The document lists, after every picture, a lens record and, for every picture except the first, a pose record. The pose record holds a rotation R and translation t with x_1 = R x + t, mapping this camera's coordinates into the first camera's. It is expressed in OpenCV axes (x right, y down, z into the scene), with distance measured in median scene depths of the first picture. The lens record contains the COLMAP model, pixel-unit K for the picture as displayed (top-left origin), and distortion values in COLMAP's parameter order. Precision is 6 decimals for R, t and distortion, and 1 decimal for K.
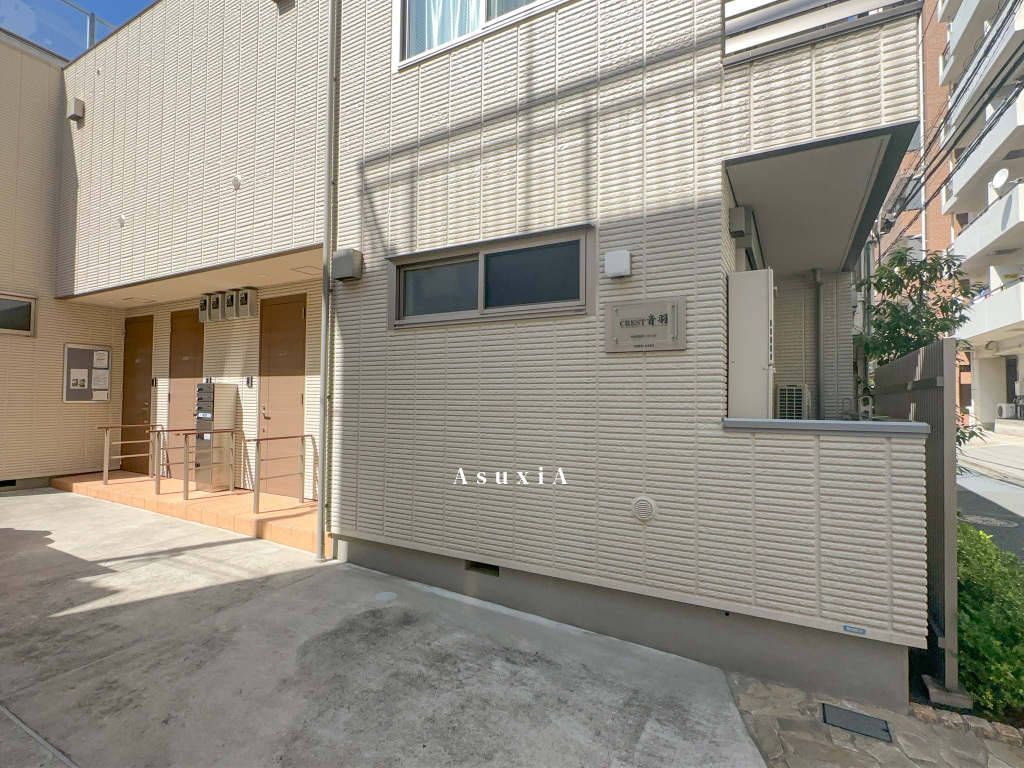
lens RADIAL K [[505.6, 0, 513.6], [0, 505.6, 382.3], [0, 0, 1]] dist [-0.004215, 0.001010]
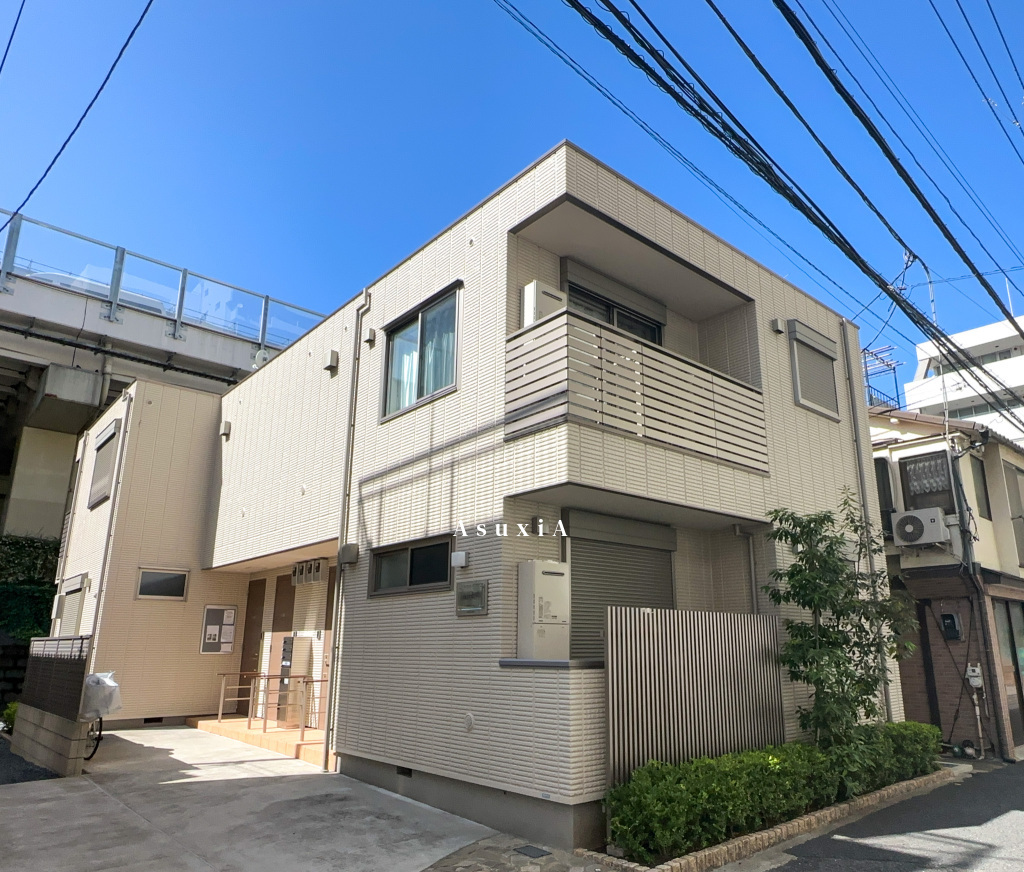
lens RADIAL K [[713.2, 0, 550.4], [0, 713.2, 460.1], [0, 0, 1]] dist [-0.000725, 0.000189]
pose [[0.947012, -0.091295, -0.307950, 0.903861], [0.020650, 0.974078, -0.225270, -0.019763], [0.320533, 0.206974, 0.924349, -0.790217]]
